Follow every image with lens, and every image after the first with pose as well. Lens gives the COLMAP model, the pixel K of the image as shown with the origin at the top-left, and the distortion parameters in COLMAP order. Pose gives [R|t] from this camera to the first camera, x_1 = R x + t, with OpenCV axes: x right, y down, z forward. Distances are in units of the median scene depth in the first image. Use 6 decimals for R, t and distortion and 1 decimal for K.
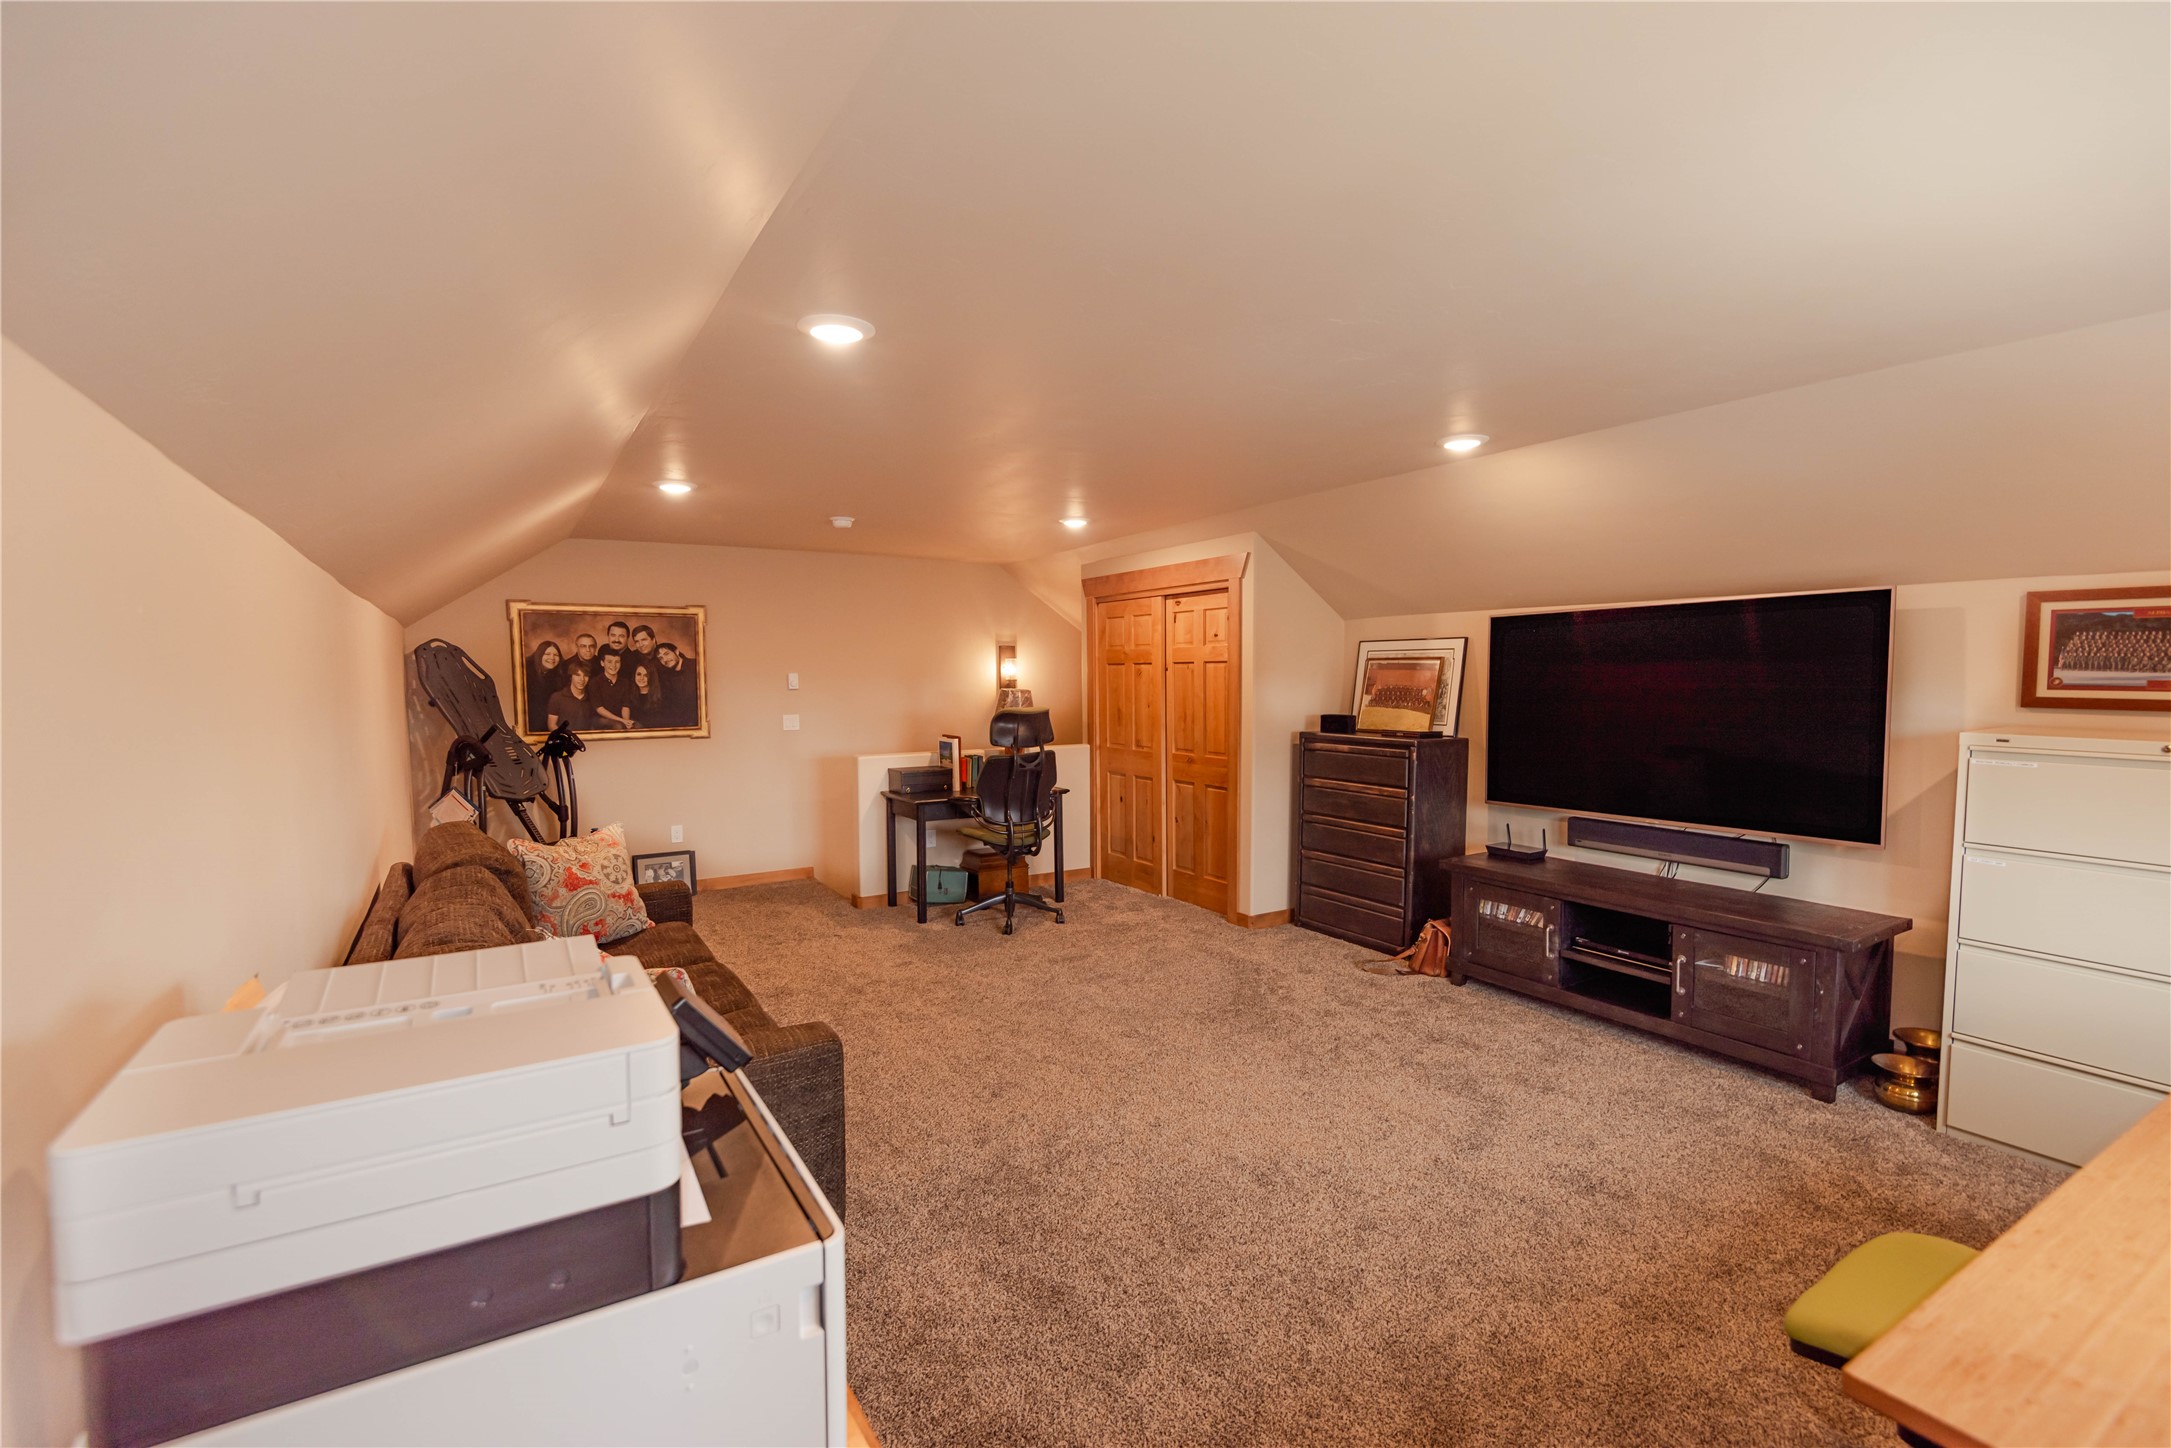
lens RADIAL K [[985.2, 0, 1085.2], [0, 985.2, 738.2], [0, 0, 1]] dist [0.045706, -0.023253]
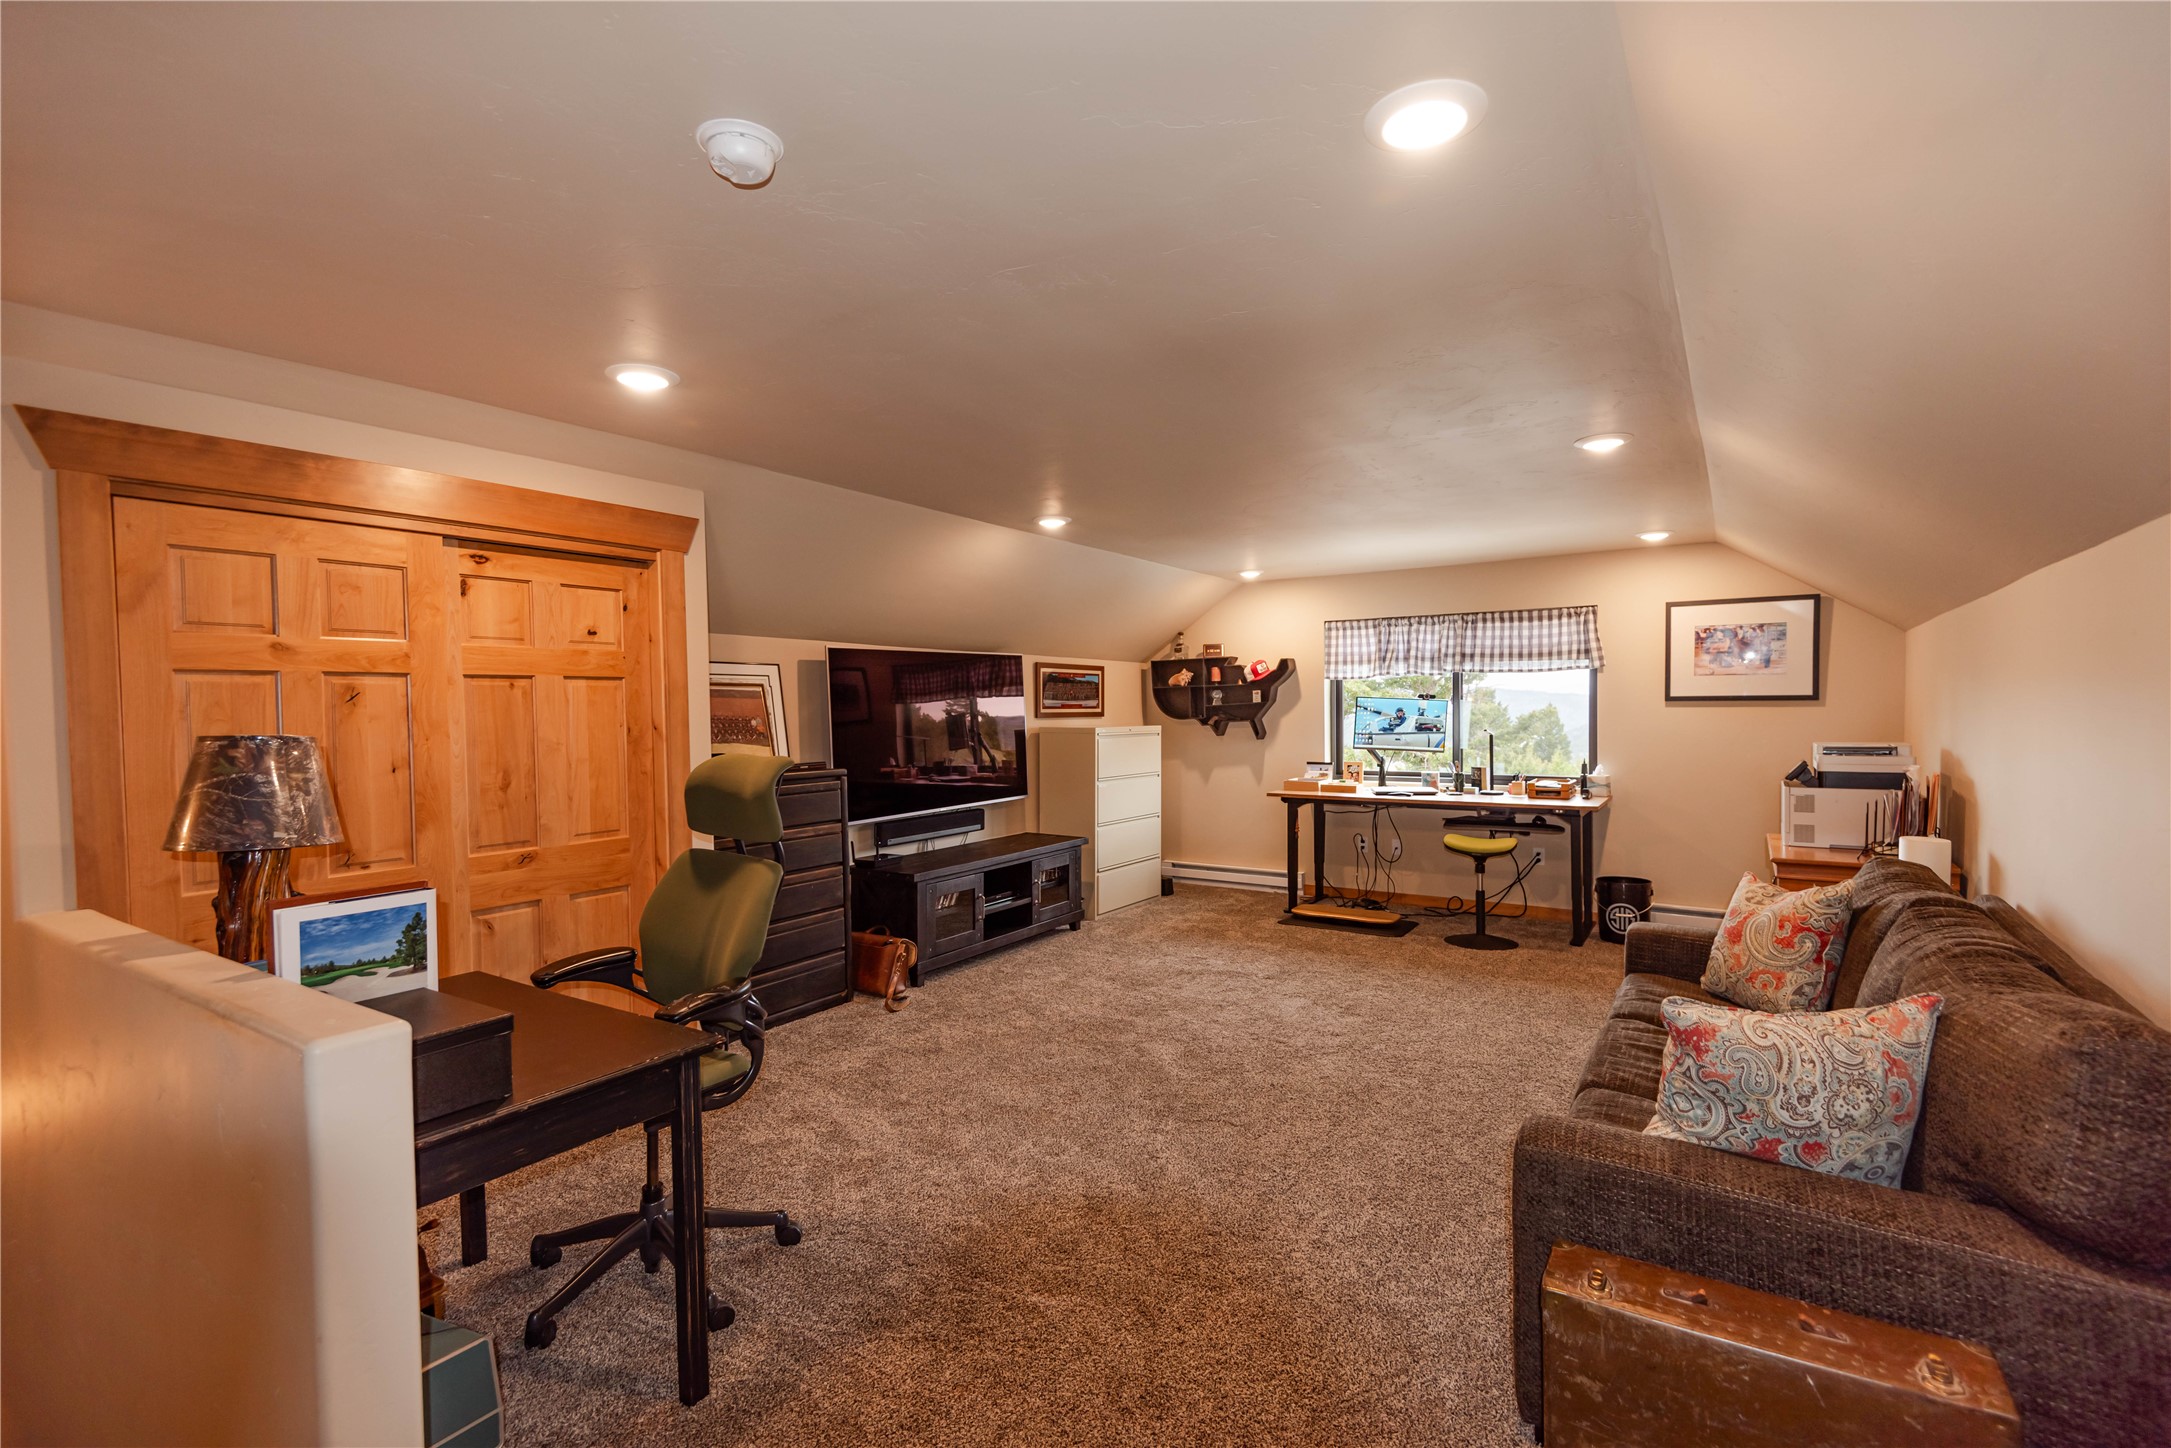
lens RADIAL K [[985.2, 0, 1085.2], [0, 985.2, 738.2], [0, 0, 1]] dist [0.045706, -0.023253]
pose [[-0.414921, -0.015890, 0.909719, -0.640563], [0.078904, 0.995452, 0.053375, -0.060602], [-0.906430, 0.093927, -0.411780, 1.184811]]
